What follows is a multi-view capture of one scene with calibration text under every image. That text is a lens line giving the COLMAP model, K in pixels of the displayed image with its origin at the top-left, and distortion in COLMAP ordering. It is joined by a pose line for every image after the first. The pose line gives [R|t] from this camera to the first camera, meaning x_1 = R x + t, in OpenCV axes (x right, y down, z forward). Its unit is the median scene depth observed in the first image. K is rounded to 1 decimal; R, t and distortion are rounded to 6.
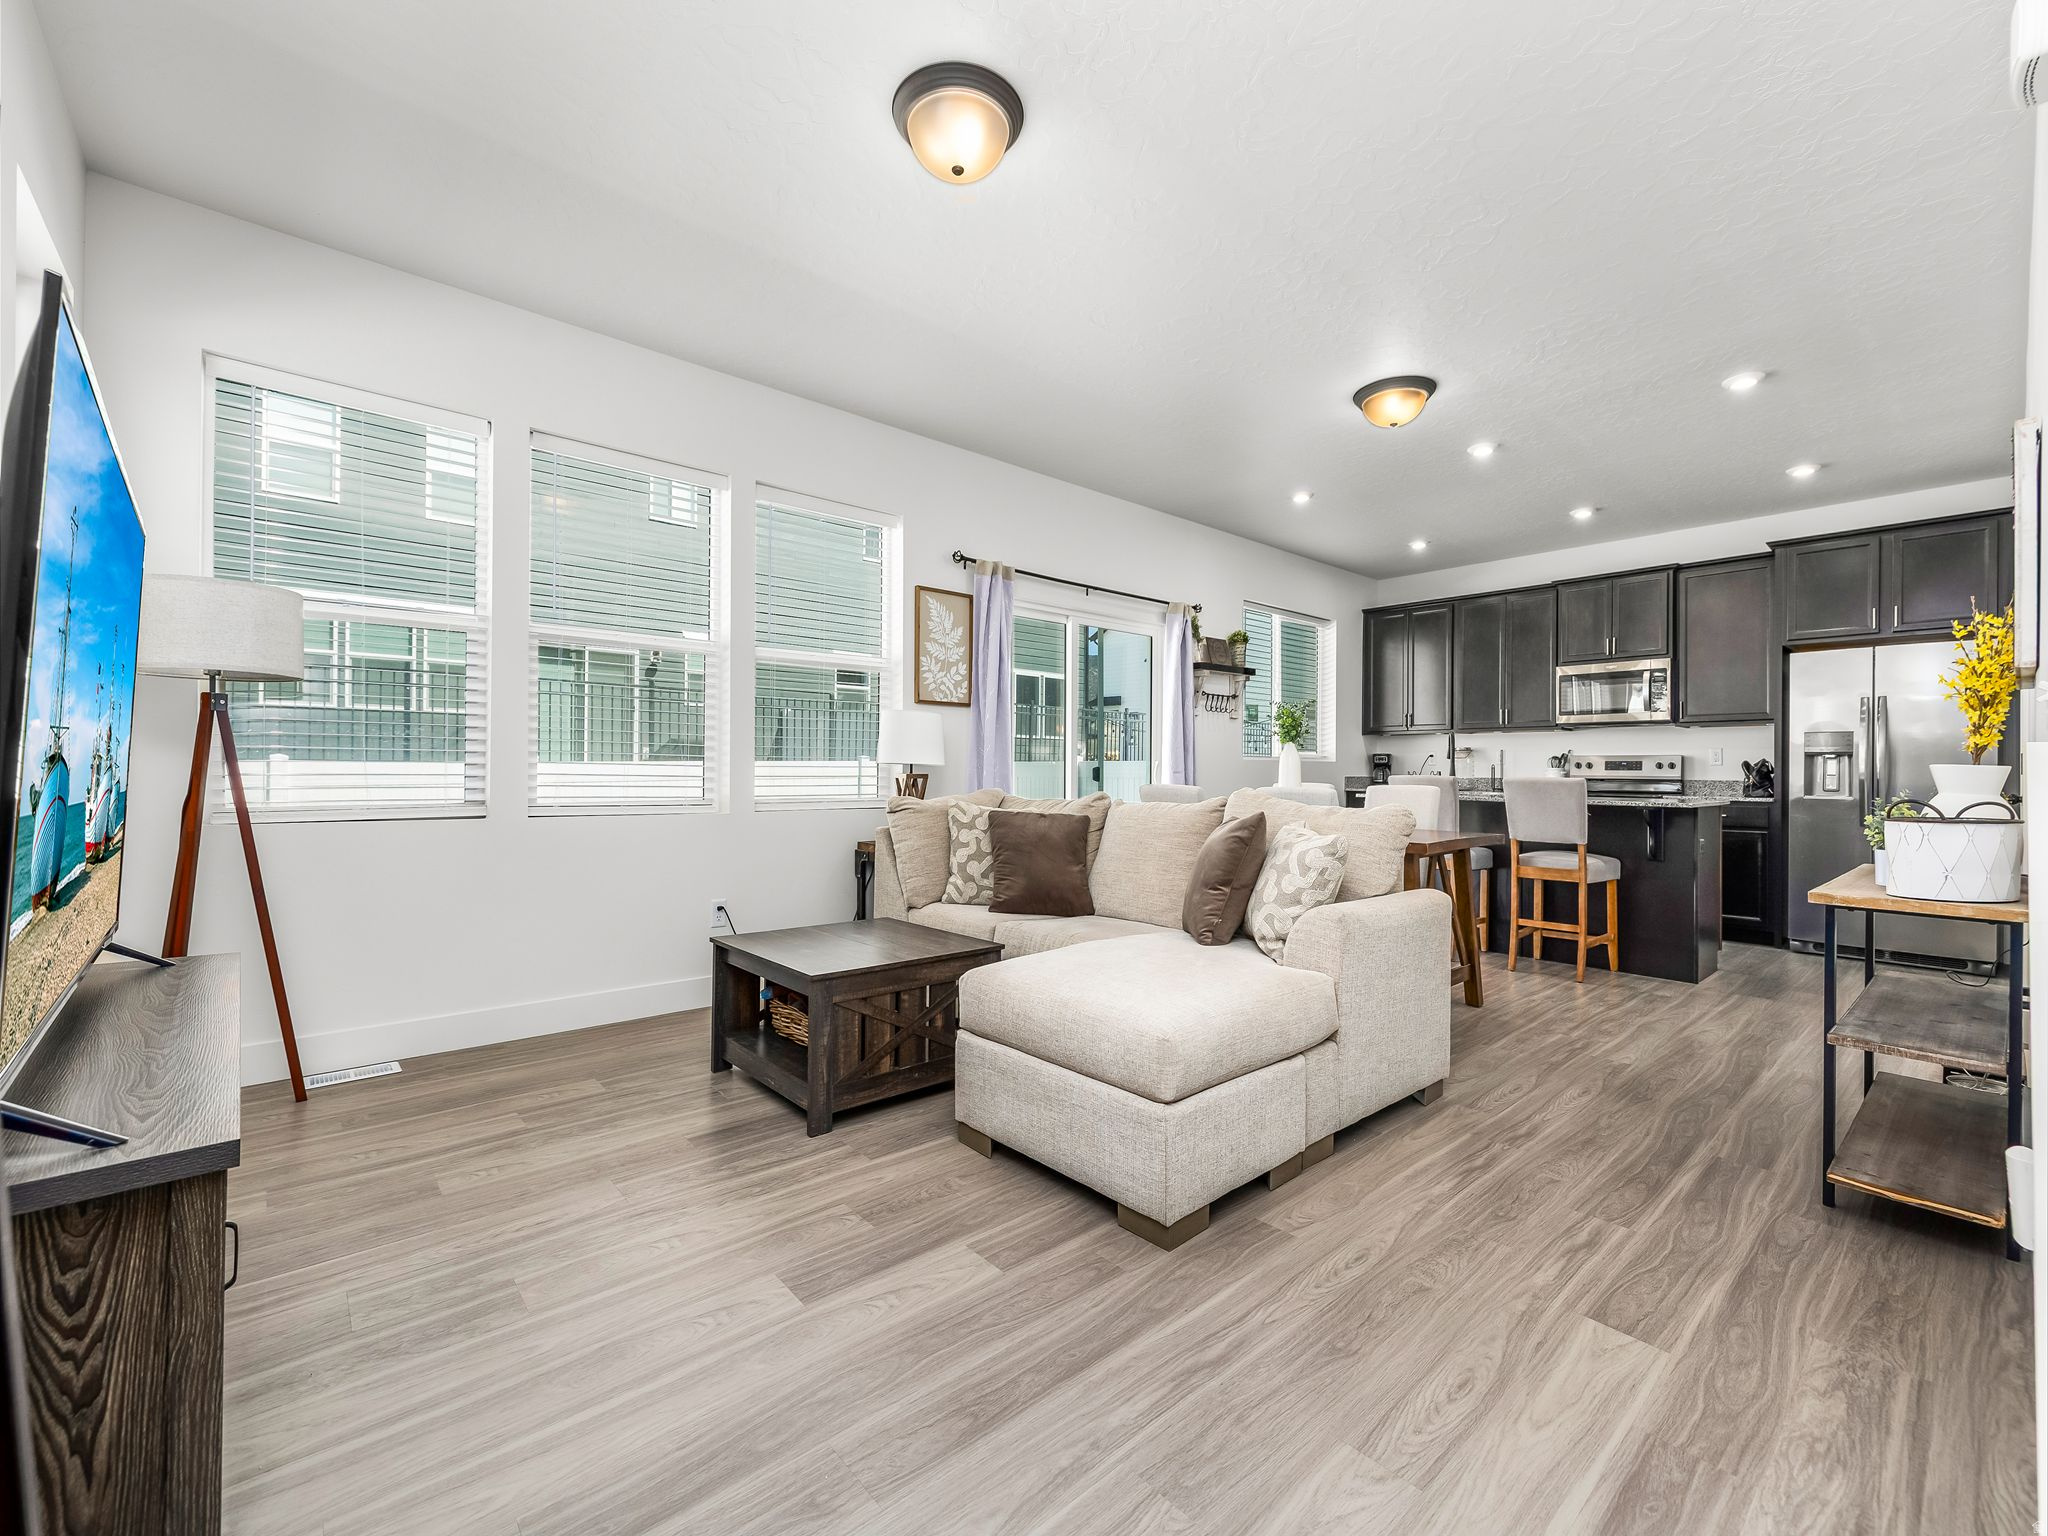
lens RADIAL K [[868.7, 0, 1017.1], [0, 868.7, 758.0], [0, 0, 1]] dist [-0.001430, 0.001084]
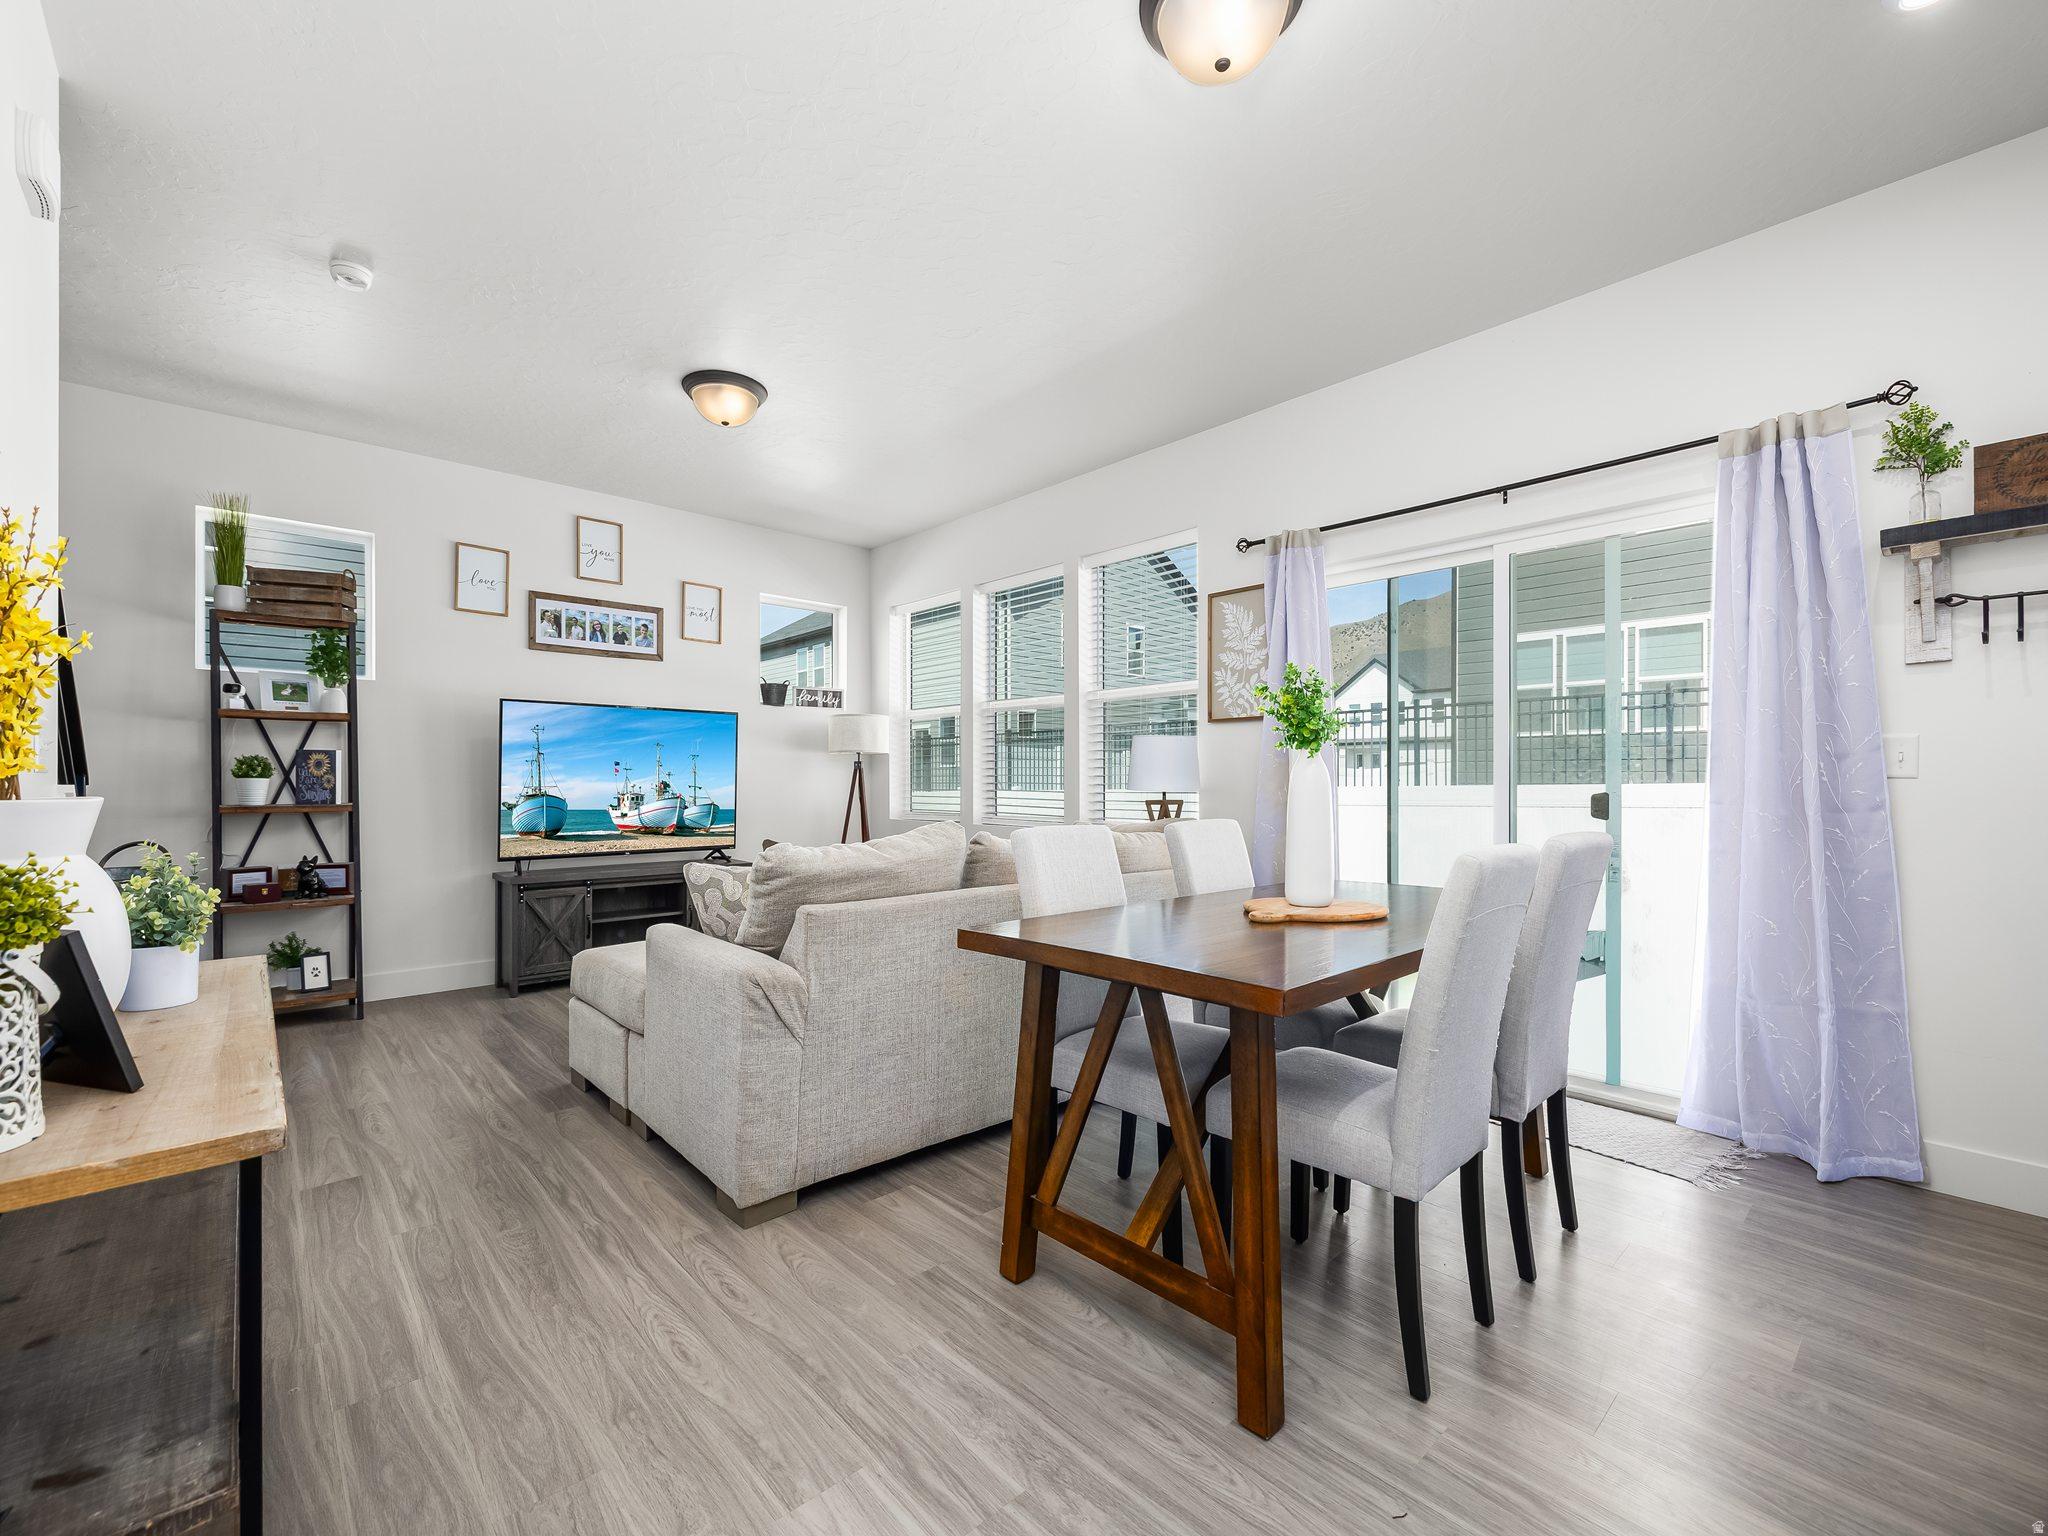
lens RADIAL K [[868.7, 0, 1002.2], [0, 868.7, 780.1], [0, 0, 1]] dist [-0.001430, 0.001084]
pose [[0.007053, -0.012539, -0.999897, 0.809756], [0.013138, 0.999836, -0.012445, 0.005187], [0.999889, -0.013049, 0.007216, 0.790173]]
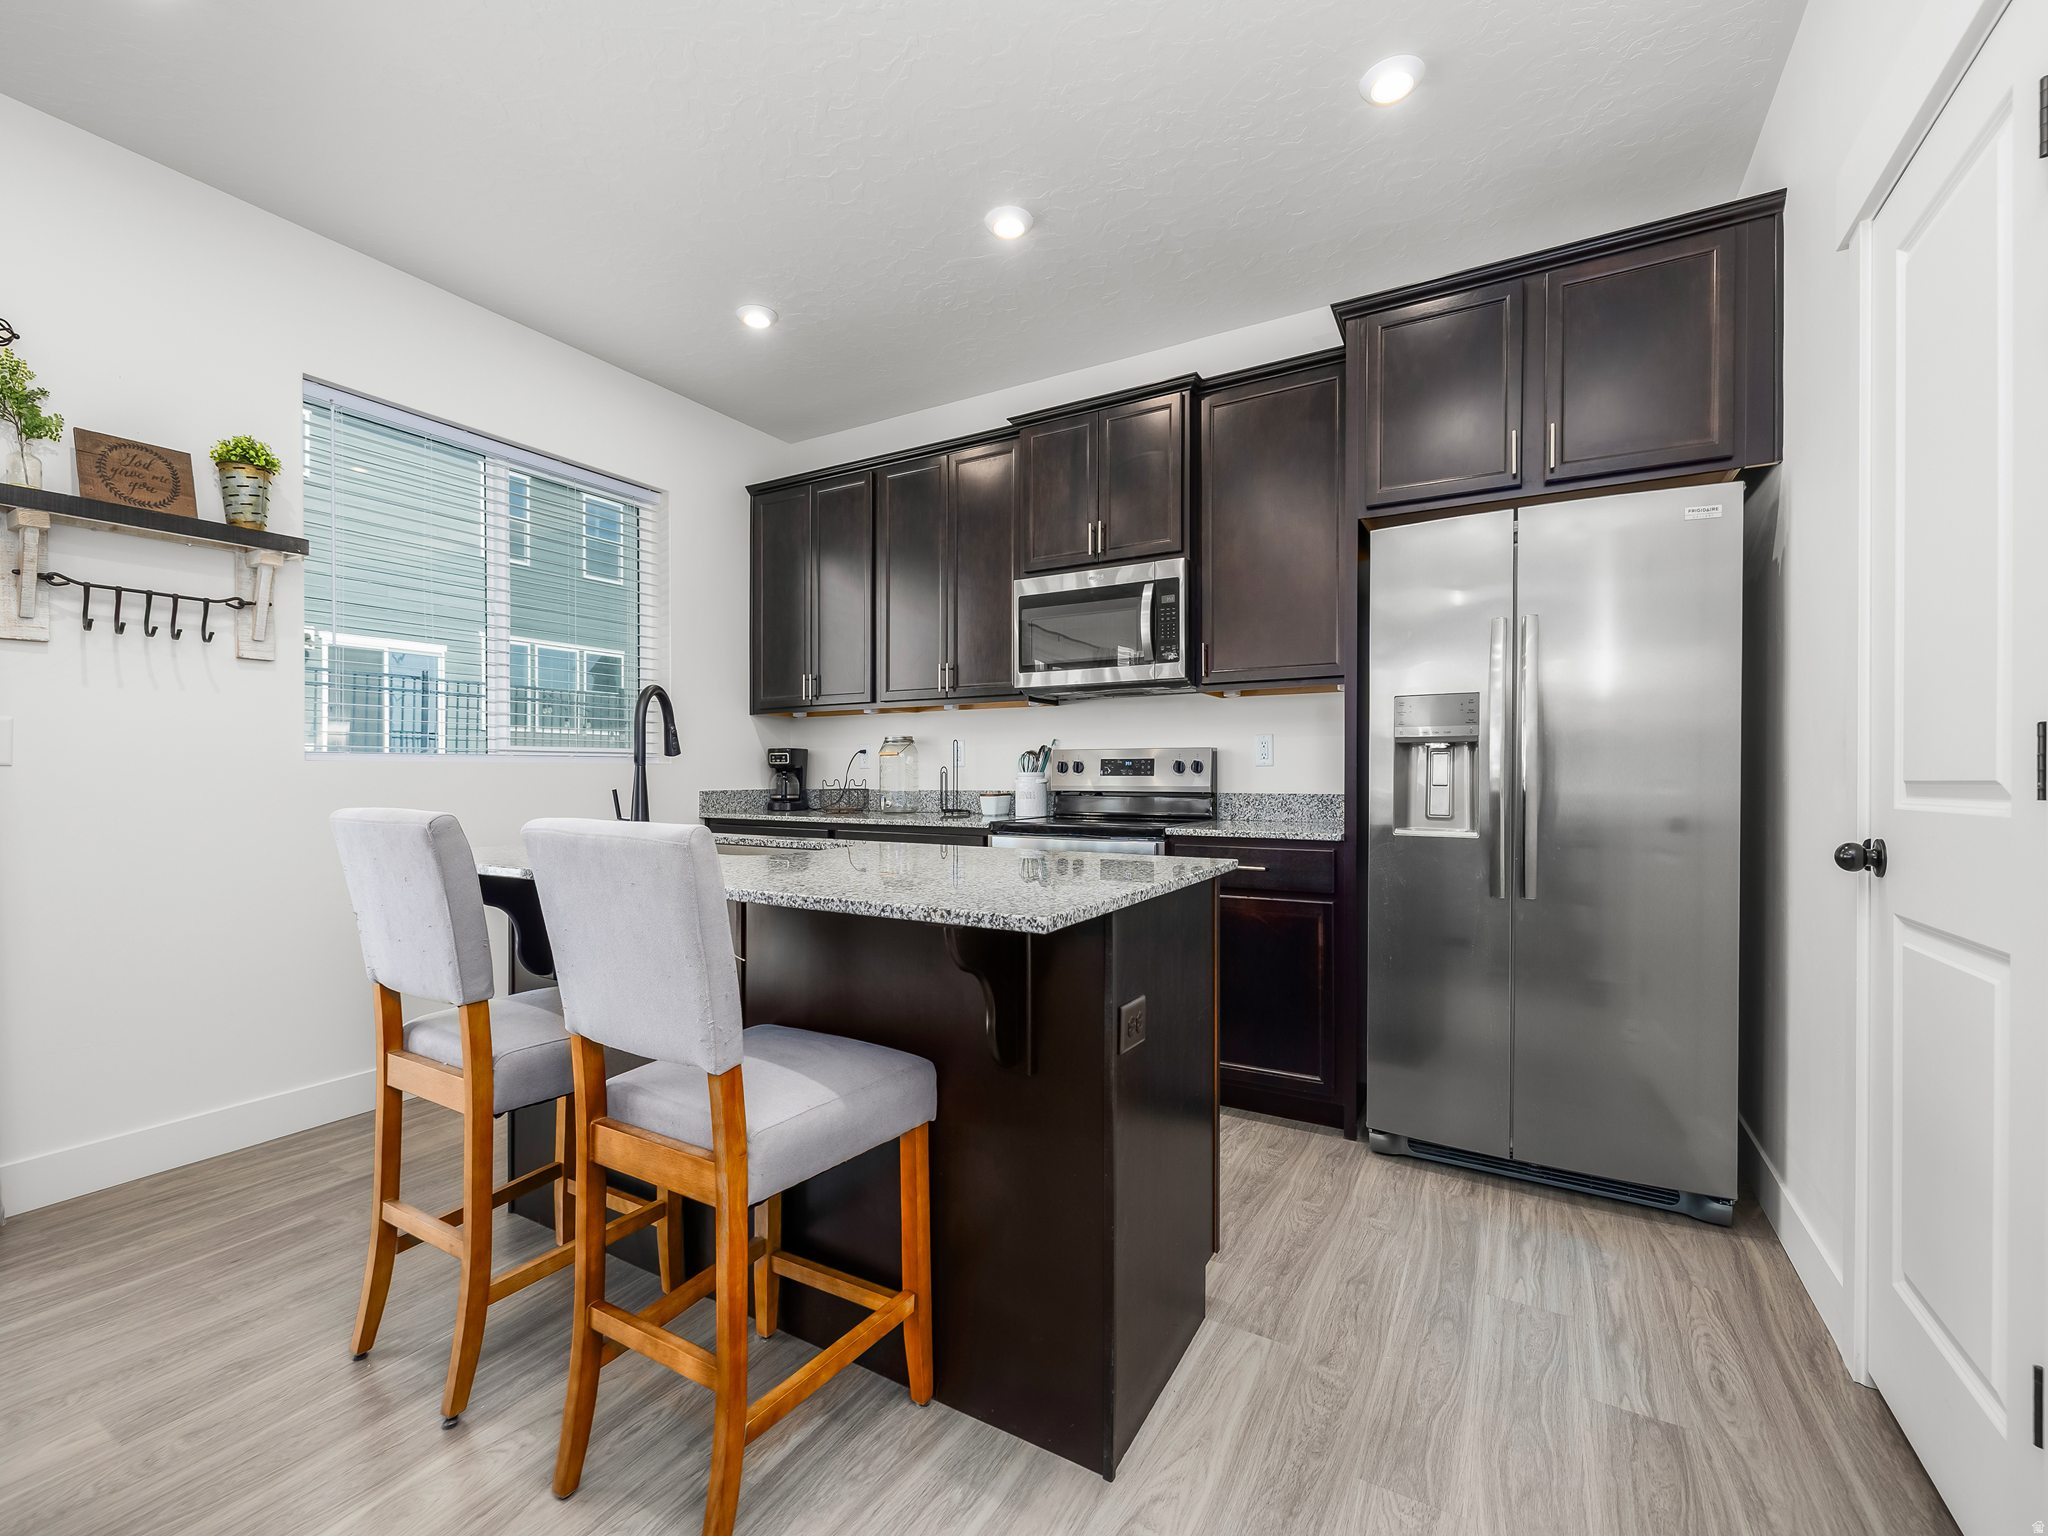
lens RADIAL K [[868.7, 0, 1016.6], [0, 868.7, 774.2], [0, 0, 1]] dist [-0.001430, 0.001084]
pose [[0.947797, -0.011810, 0.318657, 0.654290], [0.006113, 0.999803, 0.018871, 0.003388], [-0.318817, -0.015938, 0.947682, 0.719947]]
